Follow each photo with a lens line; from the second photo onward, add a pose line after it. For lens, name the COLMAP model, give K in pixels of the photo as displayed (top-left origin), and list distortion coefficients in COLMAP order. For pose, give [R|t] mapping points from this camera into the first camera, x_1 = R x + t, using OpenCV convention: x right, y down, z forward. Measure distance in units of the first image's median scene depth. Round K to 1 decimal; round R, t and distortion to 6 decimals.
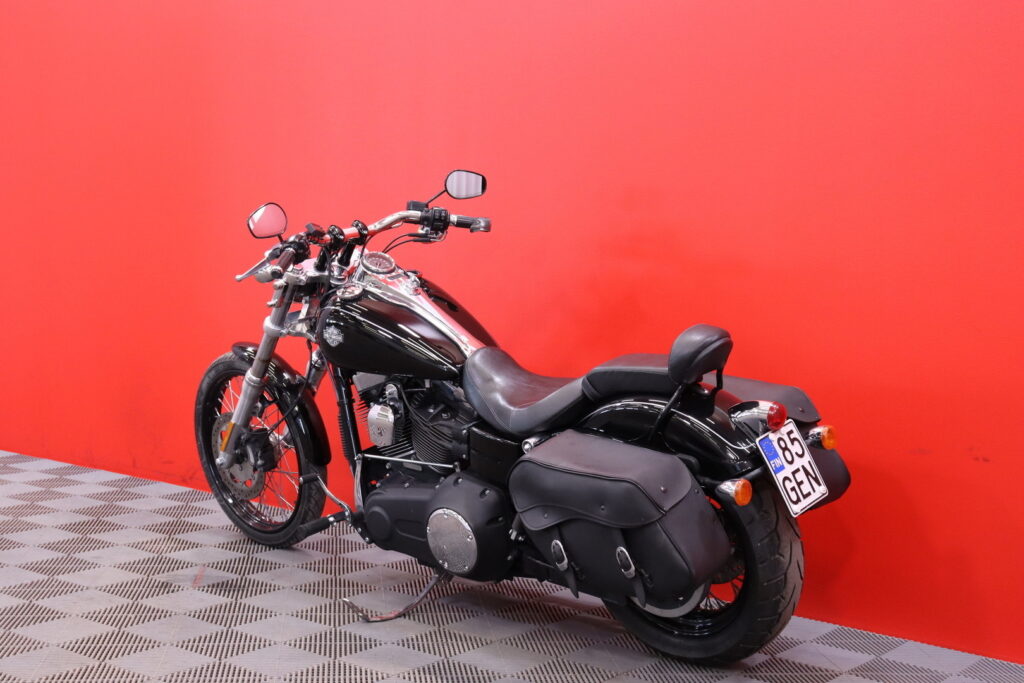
lens RADIAL K [[1541.6, 0, 512.0], [0, 1541.6, 341.5], [0, 0, 1]] dist [-0.023697, -0.030361]
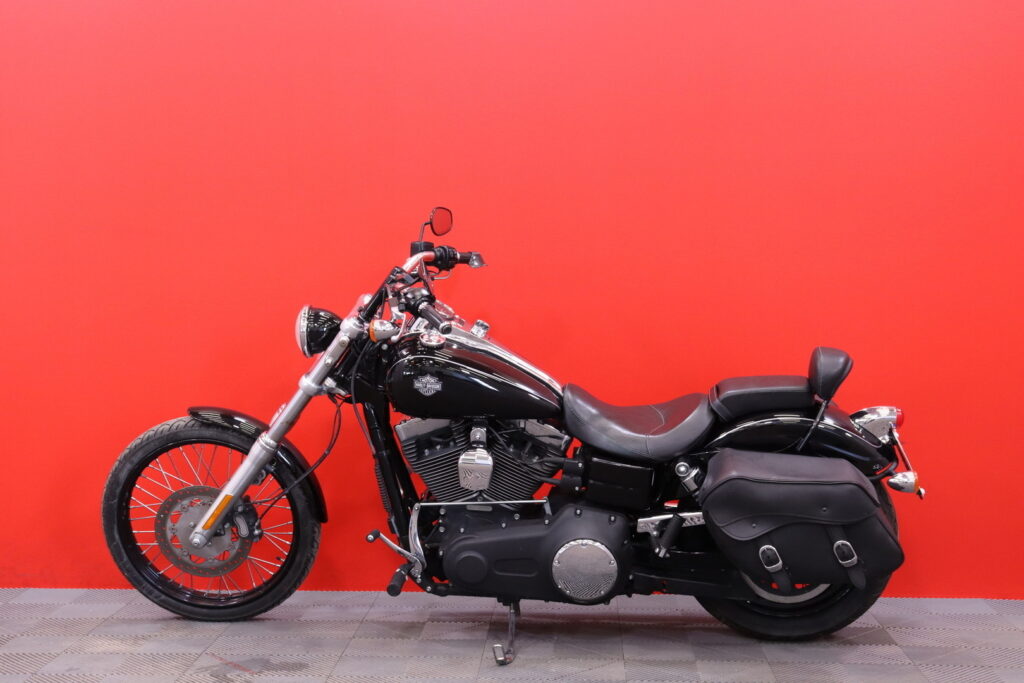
lens RADIAL K [[1541.6, 0, 512.0], [0, 1541.6, 341.5], [0, 0, 1]] dist [-0.023697, -0.030361]
pose [[0.798978, -0.069277, 0.597357, -0.676063], [0.075825, 0.997020, 0.014209, -0.042410], [-0.596561, 0.033942, 0.801850, 0.183055]]
